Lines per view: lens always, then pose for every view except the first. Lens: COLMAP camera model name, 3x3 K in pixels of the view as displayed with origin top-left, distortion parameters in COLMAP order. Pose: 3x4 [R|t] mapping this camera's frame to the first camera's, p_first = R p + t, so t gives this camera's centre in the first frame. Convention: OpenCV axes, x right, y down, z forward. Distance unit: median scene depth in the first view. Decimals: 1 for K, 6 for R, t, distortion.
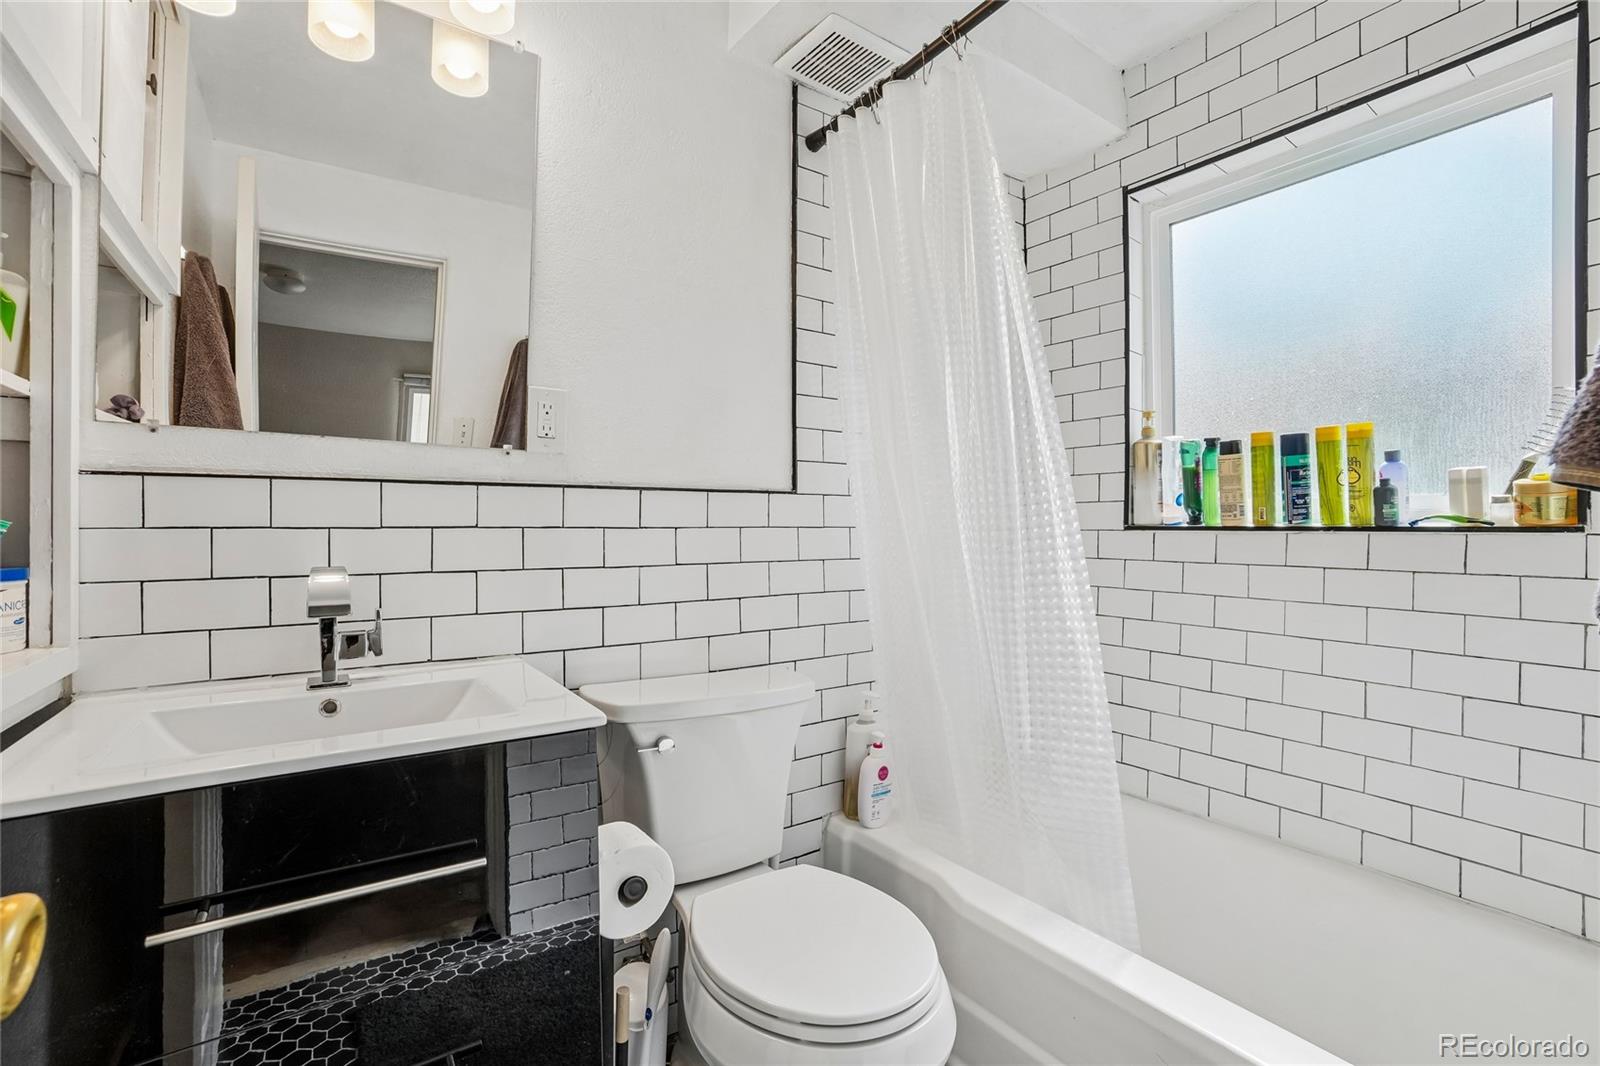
lens RADIAL K [[714.8, 0, 803.4], [0, 714.8, 524.8], [0, 0, 1]] dist [-0.053099, 0.017123]
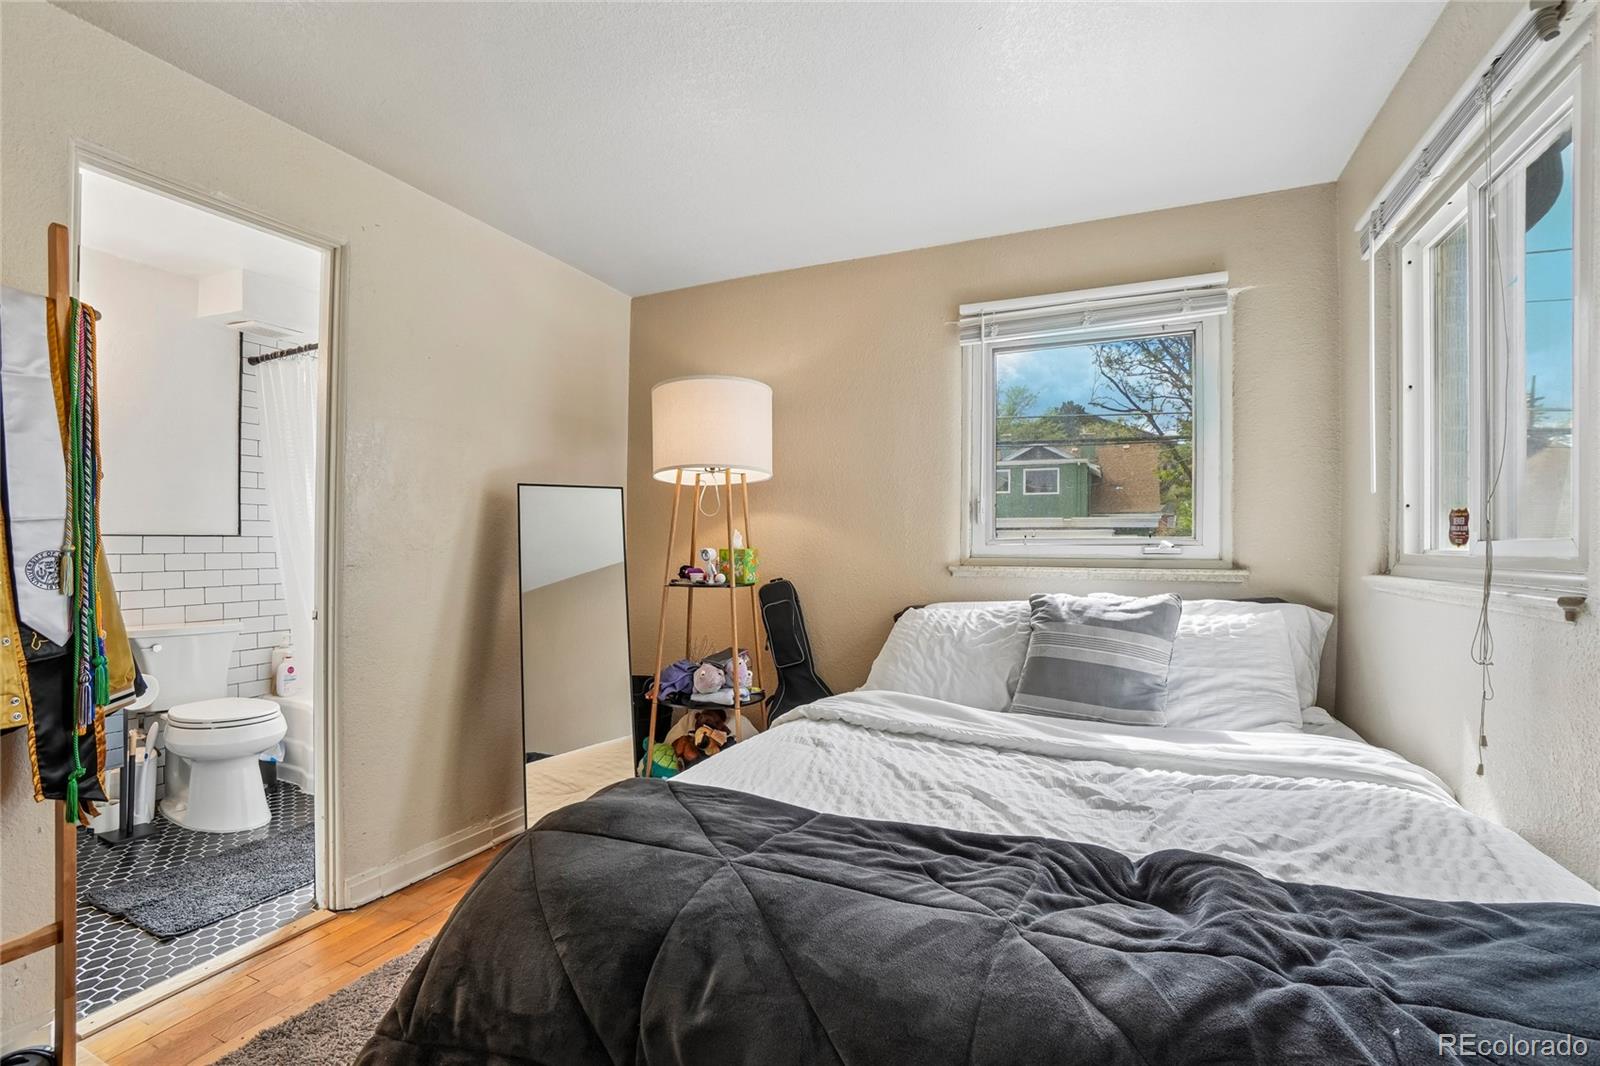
lens RADIAL K [[714.8, 0, 792.4], [0, 714.8, 544.7], [0, 0, 1]] dist [-0.053099, 0.017123]
pose [[0.863899, 0.000430, 0.503665, 0.349751], [-0.003034, 0.999986, 0.004350, -0.033394], [-0.503656, -0.005286, 0.863888, -1.506230]]
